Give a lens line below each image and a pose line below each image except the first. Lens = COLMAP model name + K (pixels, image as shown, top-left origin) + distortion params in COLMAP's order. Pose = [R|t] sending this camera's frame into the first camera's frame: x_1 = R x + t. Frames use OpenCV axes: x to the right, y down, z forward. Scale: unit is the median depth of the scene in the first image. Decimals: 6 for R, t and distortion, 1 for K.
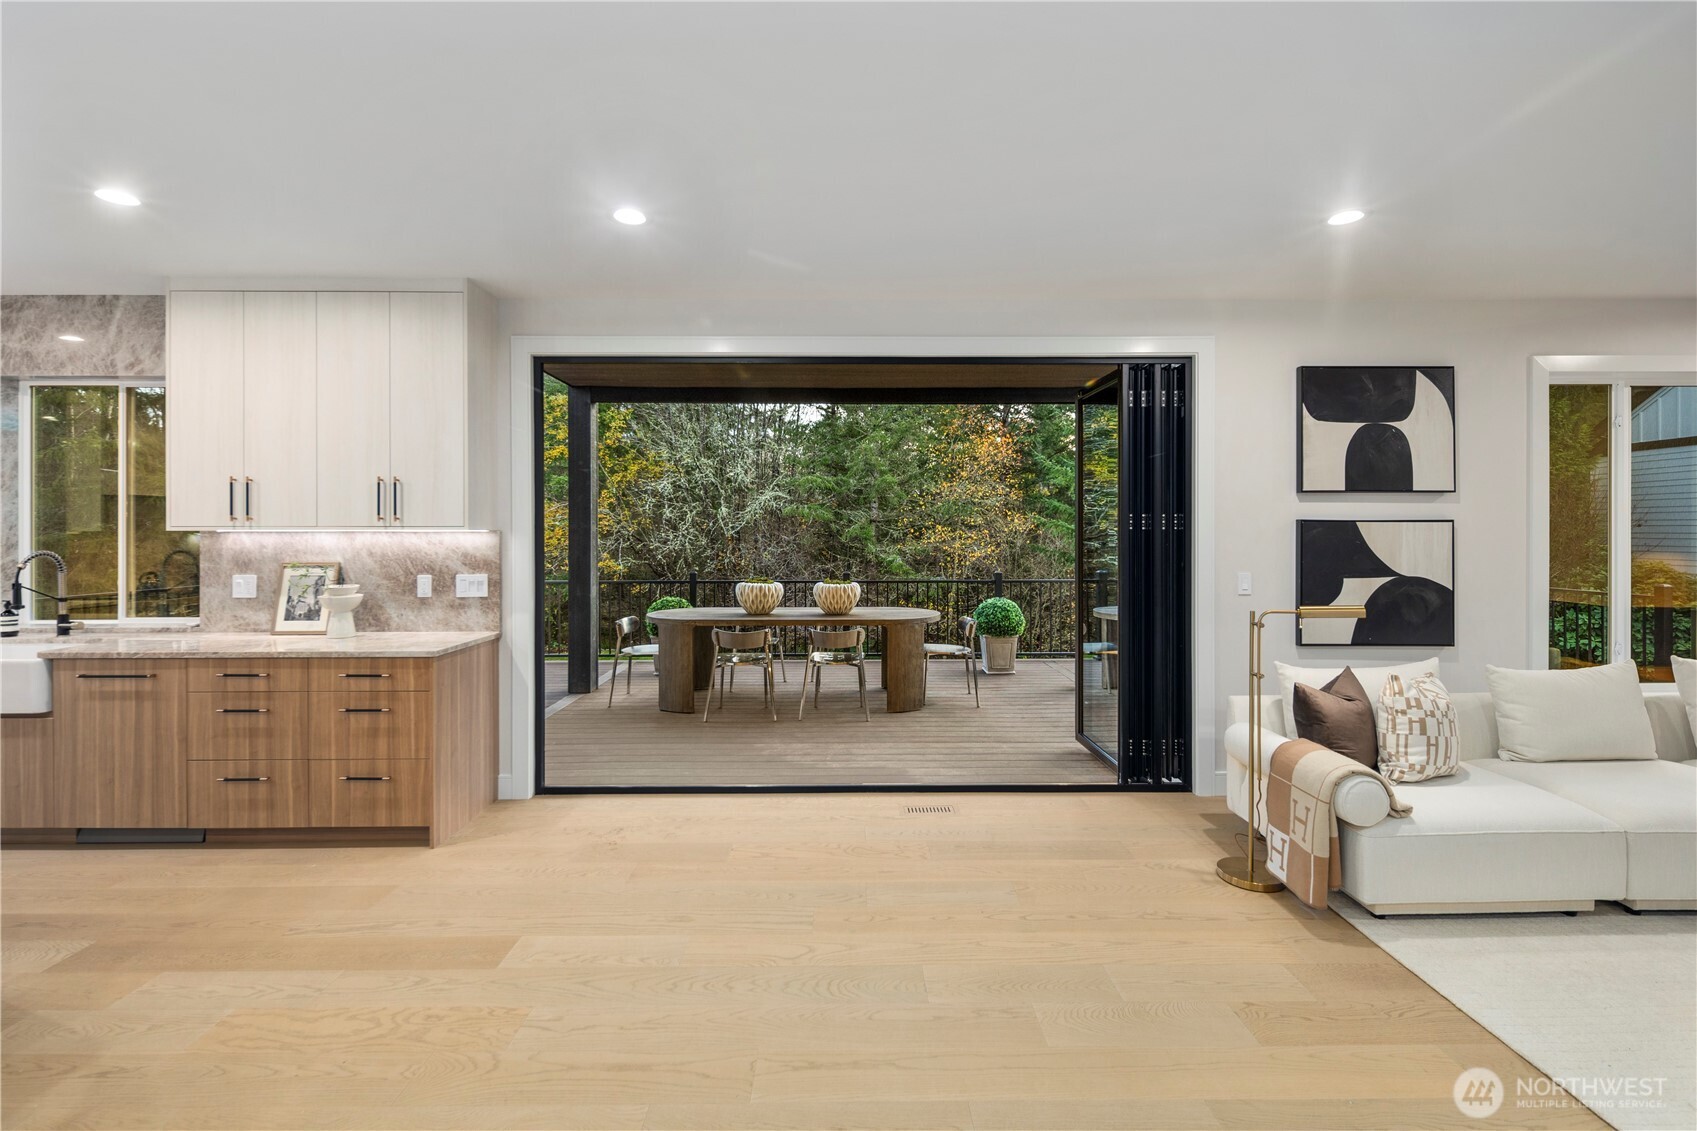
lens RADIAL K [[740.5, 0, 844.6], [0, 740.5, 536.1], [0, 0, 1]] dist [0.002891, -0.001710]
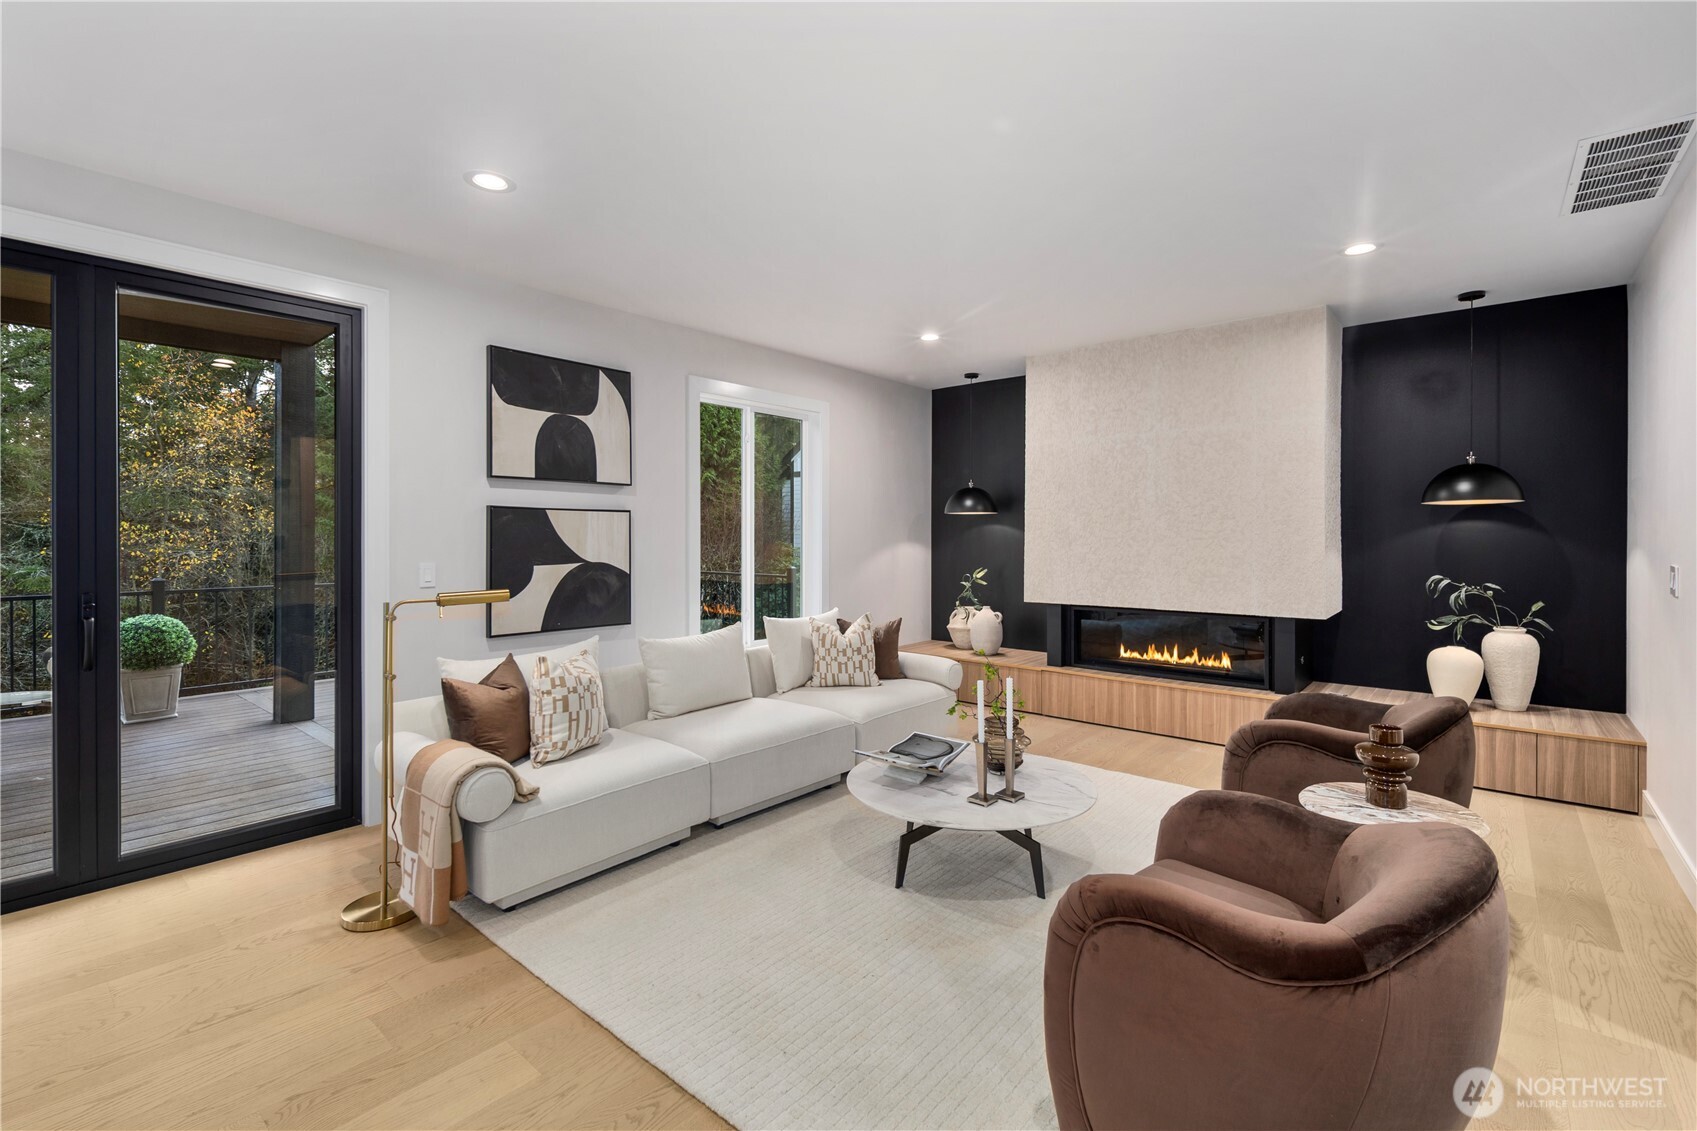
lens RADIAL K [[740.5, 0, 858.9], [0, 740.5, 538.5], [0, 0, 1]] dist [0.002891, -0.001710]
pose [[0.650402, 0.000399, 0.759590, 0.248337], [0.002982, 0.999991, -0.003079, 0.030518], [-0.759585, 0.004268, 0.650395, 0.021976]]
